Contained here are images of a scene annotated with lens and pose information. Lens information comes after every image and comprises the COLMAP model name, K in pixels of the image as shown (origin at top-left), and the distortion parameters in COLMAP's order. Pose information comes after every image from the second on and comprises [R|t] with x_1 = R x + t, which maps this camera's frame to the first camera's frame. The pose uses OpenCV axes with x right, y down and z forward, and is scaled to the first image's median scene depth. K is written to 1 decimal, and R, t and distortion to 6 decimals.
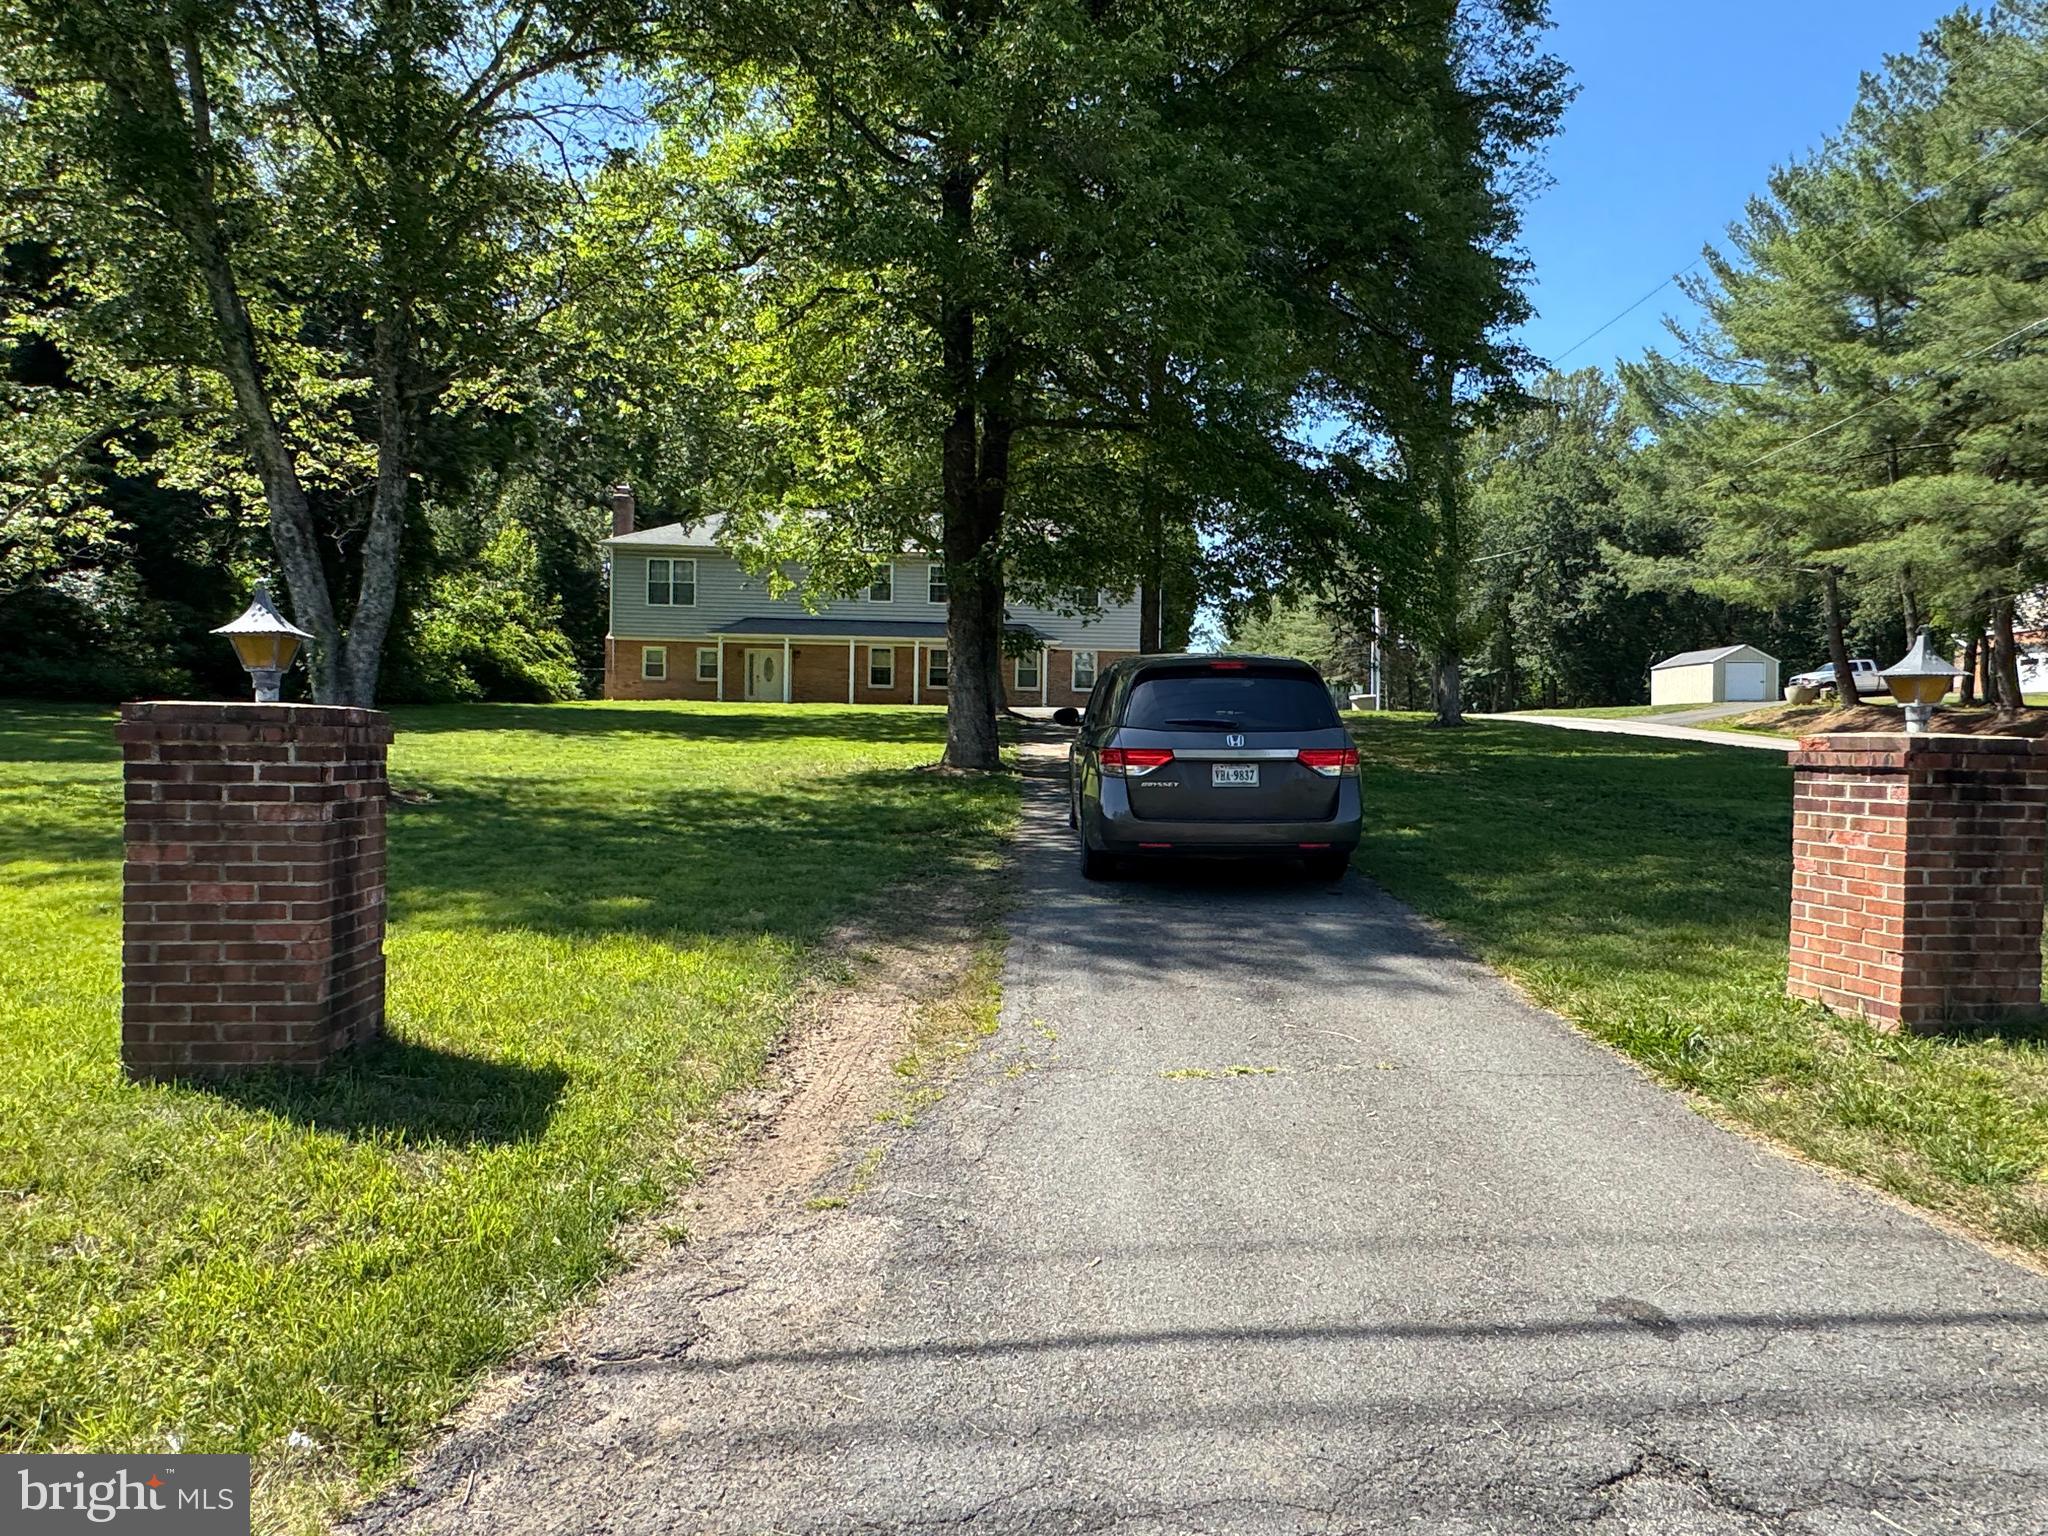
lens RADIAL K [[1276.7, 0, 1024.0], [0, 1276.7, 768.0], [0, 0, 1]] dist [-0.004681, -0.000442]
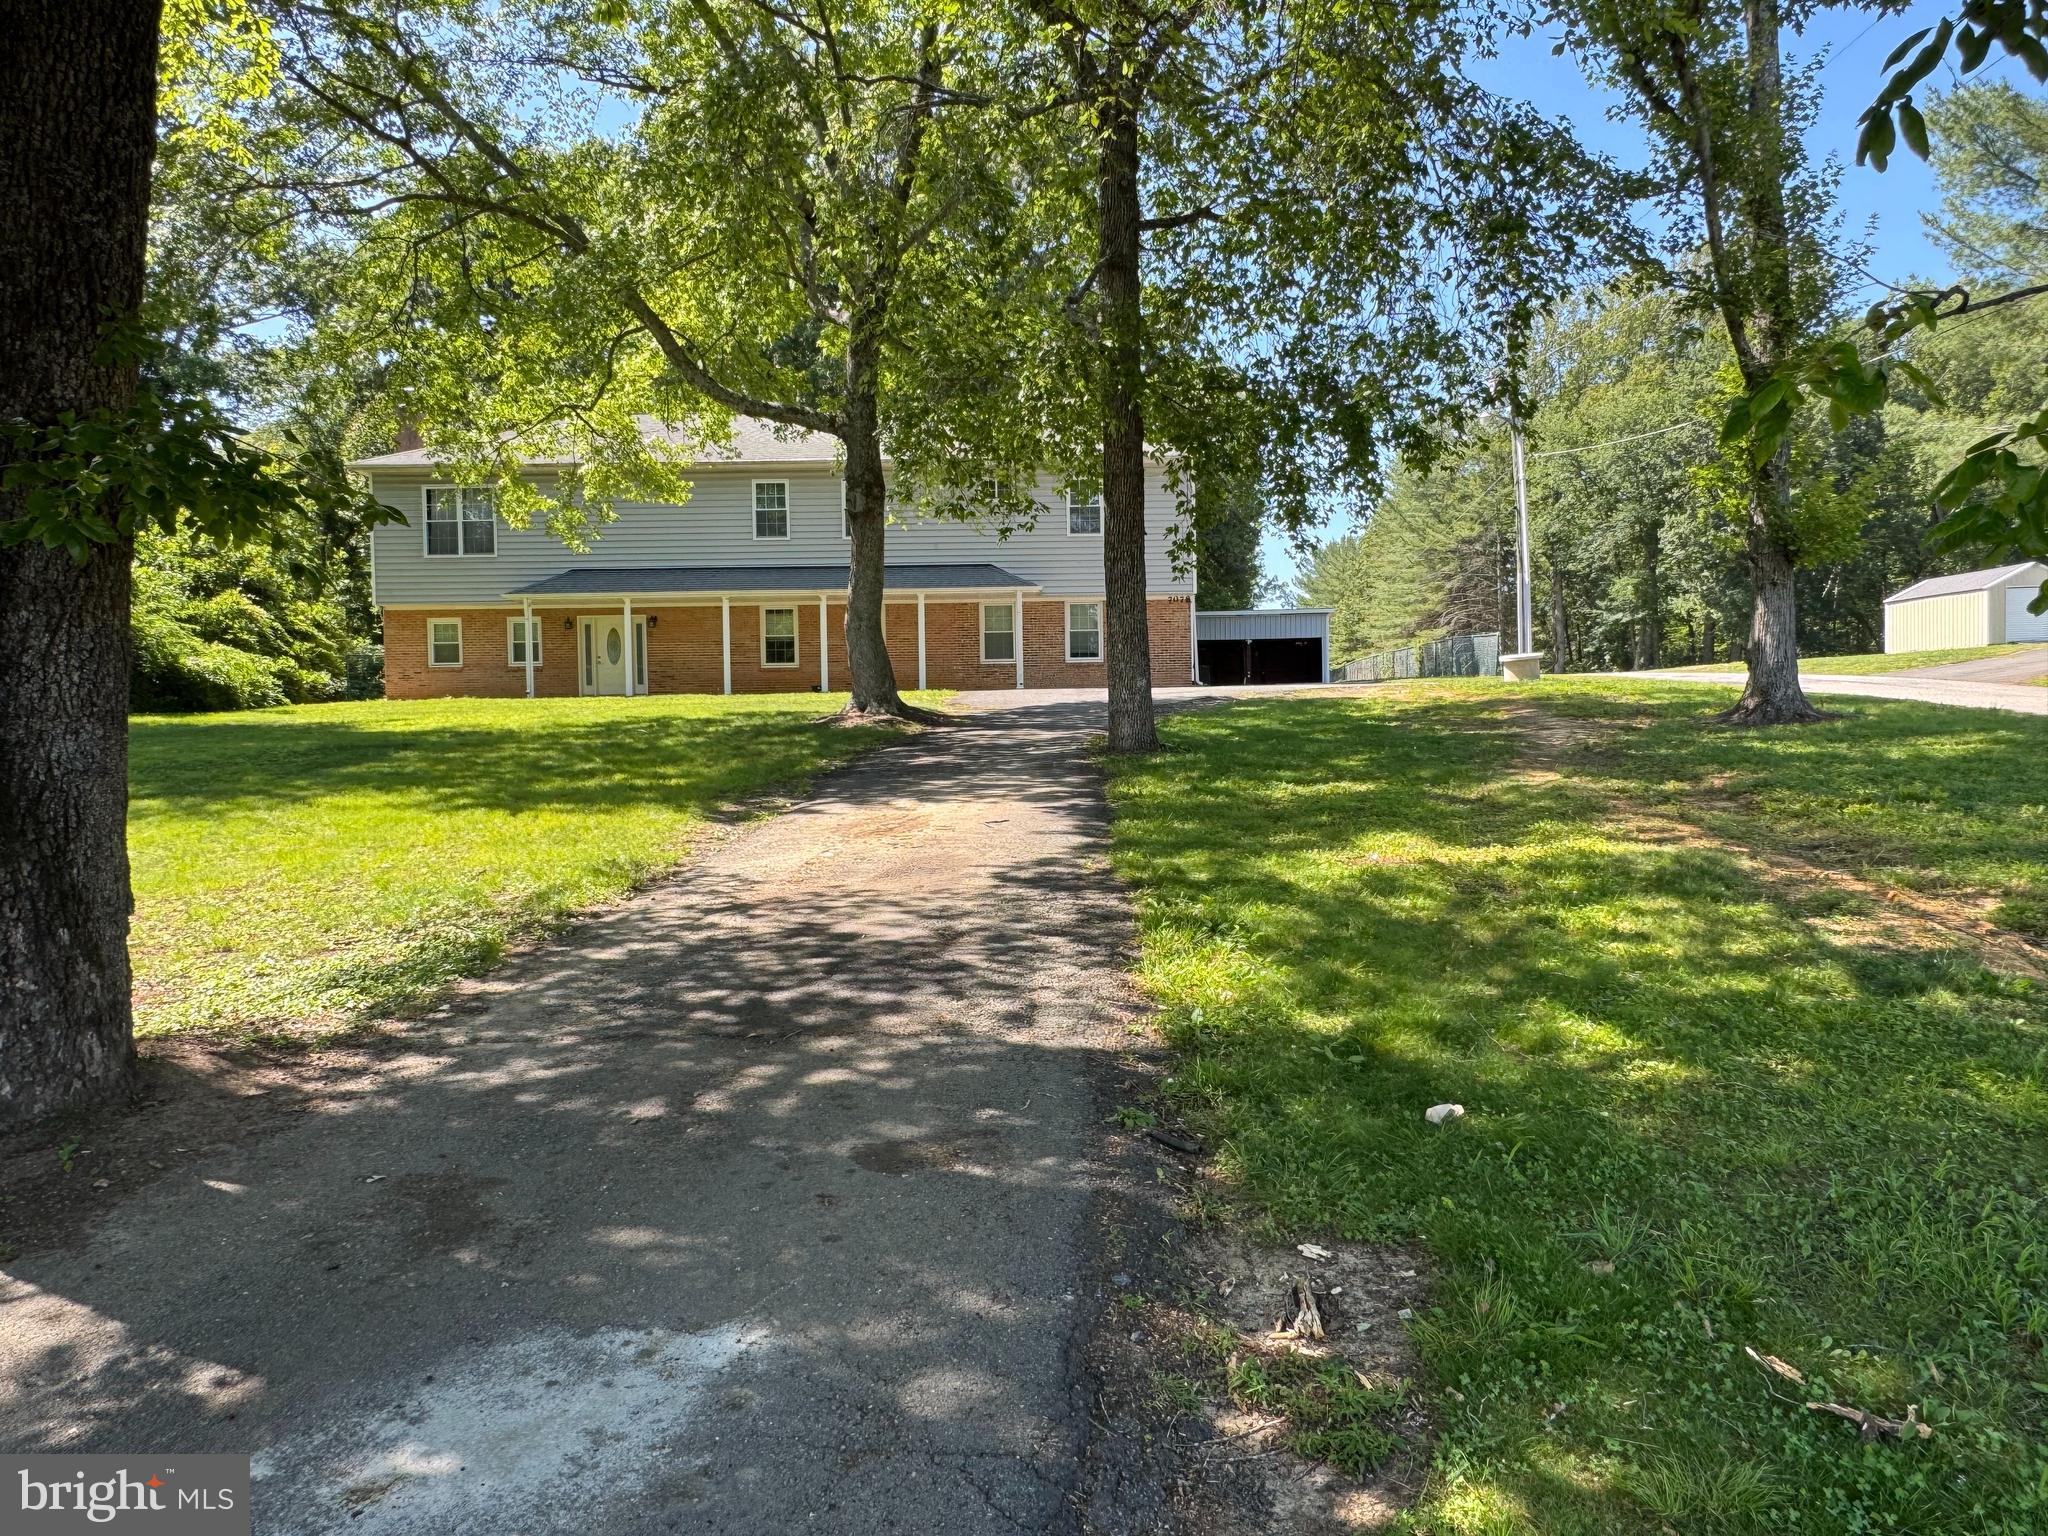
lens RADIAL K [[1311.3, 0, 1032.7], [0, 1311.3, 763.7], [0, 0, 1]] dist [-0.001419, 0.000711]
pose [[0.998252, -0.031061, -0.050284, 0.054387], [0.031996, 0.999328, 0.017899, -0.020464], [0.049694, -0.019477, 0.998575, 0.317419]]
